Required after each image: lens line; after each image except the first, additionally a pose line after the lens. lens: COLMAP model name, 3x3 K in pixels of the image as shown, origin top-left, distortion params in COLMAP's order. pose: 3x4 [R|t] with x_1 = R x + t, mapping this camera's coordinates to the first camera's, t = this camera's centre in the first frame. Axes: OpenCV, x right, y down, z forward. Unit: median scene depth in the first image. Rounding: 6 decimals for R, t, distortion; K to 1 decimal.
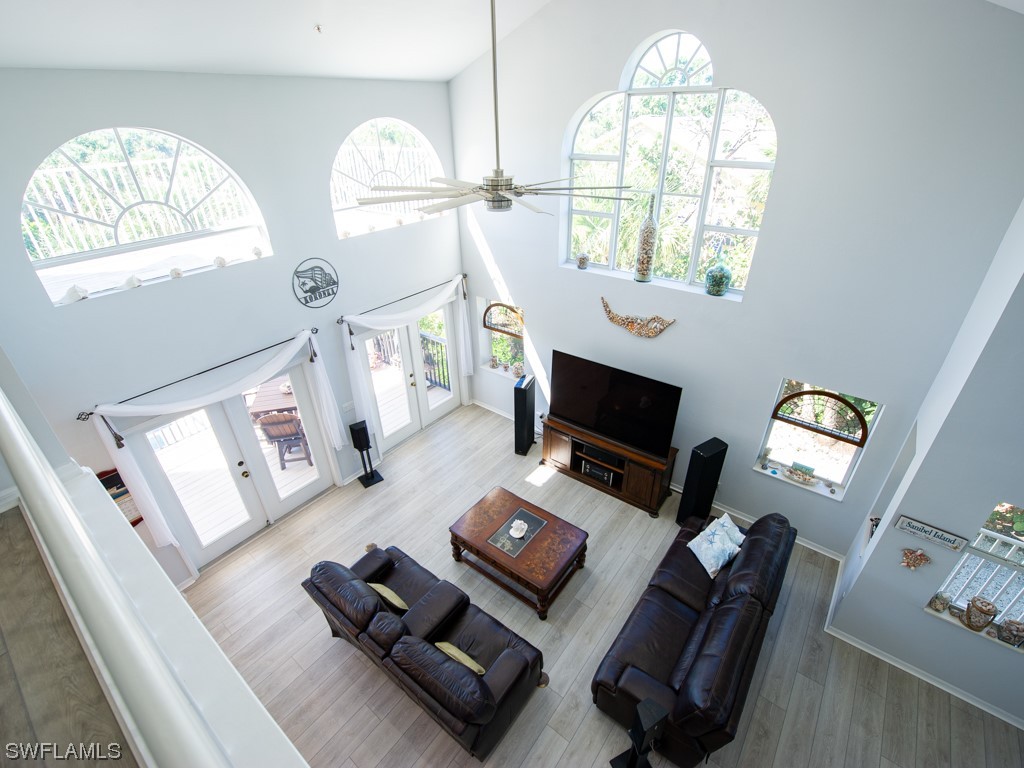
lens RADIAL K [[461.6, 0, 506.2], [0, 461.6, 398.9], [0, 0, 1]] dist [-0.003729, -0.003406]
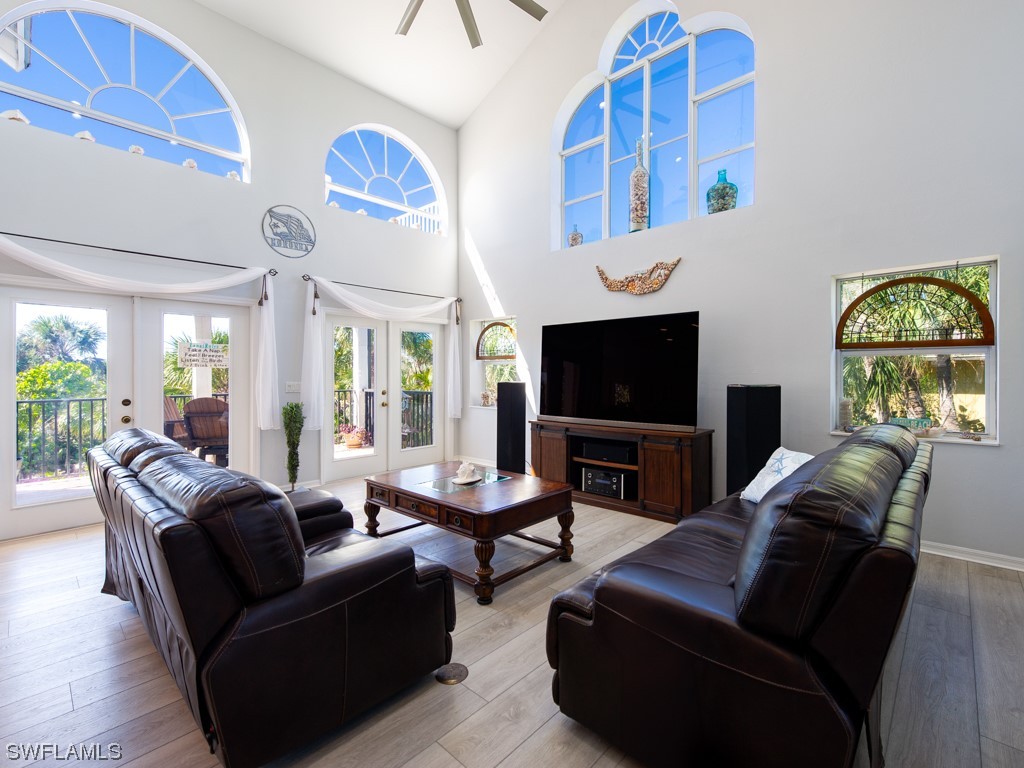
lens RADIAL K [[461.6, 0, 508.3], [0, 461.6, 385.0], [0, 0, 1]] dist [-0.003729, -0.003406]
pose [[0.995497, 0.027923, -0.090589, 0.124312], [-0.070049, 0.860546, -0.504533, 0.437011], [0.063868, 0.508606, 0.858627, 0.341295]]
